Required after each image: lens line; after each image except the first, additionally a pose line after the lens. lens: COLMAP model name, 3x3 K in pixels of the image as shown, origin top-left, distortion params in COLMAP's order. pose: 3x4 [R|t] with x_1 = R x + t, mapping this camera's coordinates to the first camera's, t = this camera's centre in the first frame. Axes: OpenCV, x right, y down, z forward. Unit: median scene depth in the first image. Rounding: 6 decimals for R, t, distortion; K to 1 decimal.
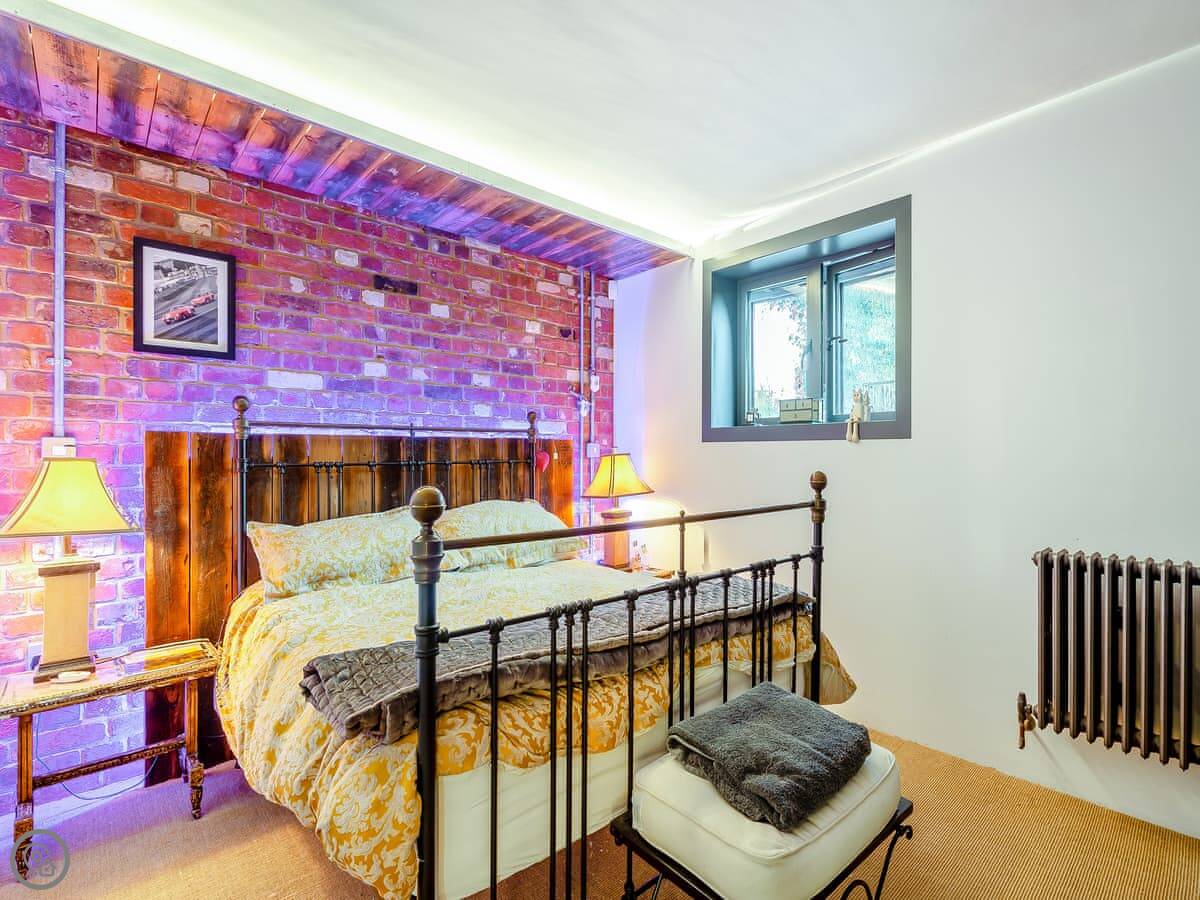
lens RADIAL K [[571.2, 0, 600.4], [0, 571.2, 455.4], [0, 0, 1]] dist [0.001416, -0.000499]
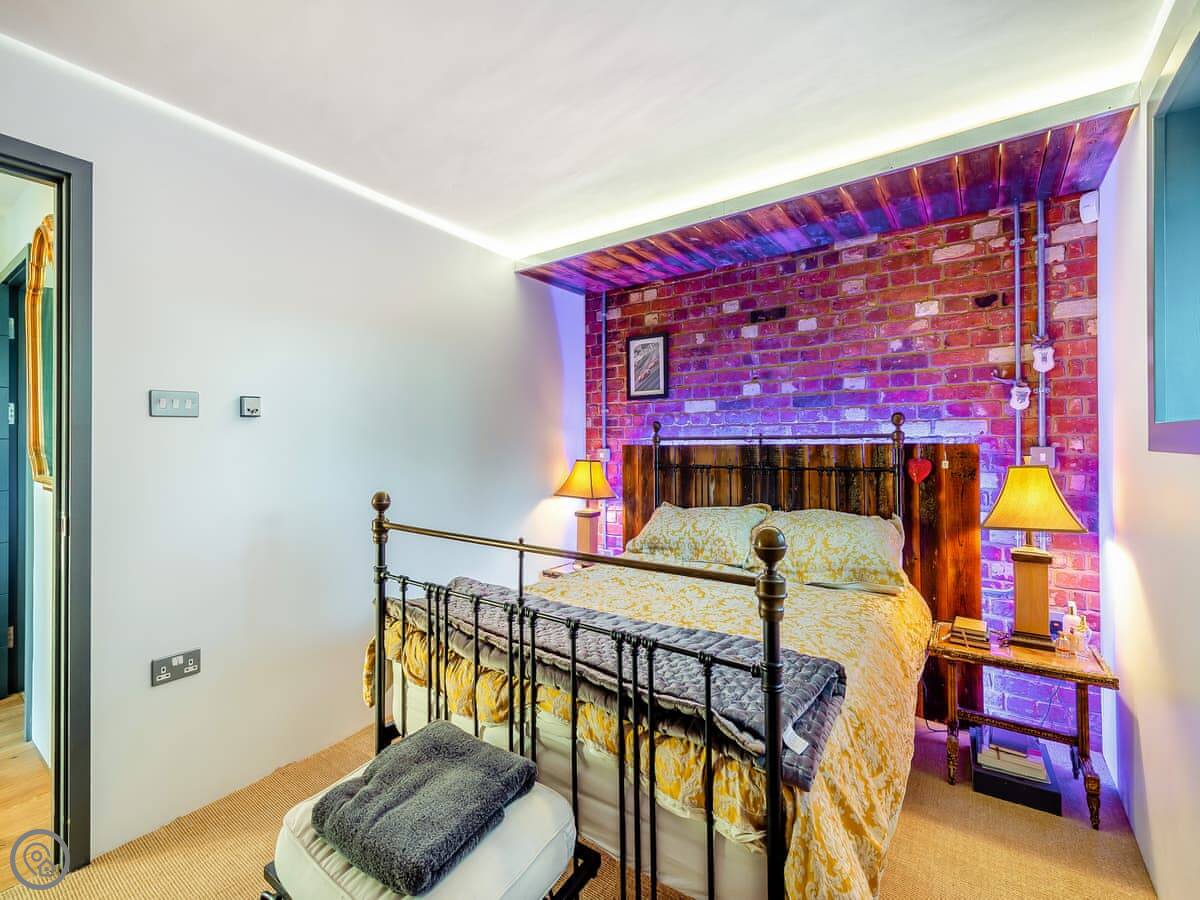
lens RADIAL K [[451.0, 0, 600.2], [0, 451.0, 445.2], [0, 0, 1]] dist [0.001567, -0.000014]
pose [[0.291818, -0.004477, -0.956463, 0.429769], [0.004000, 0.999986, -0.003460, -0.029135], [0.956466, -0.002816, 0.291832, 0.406627]]
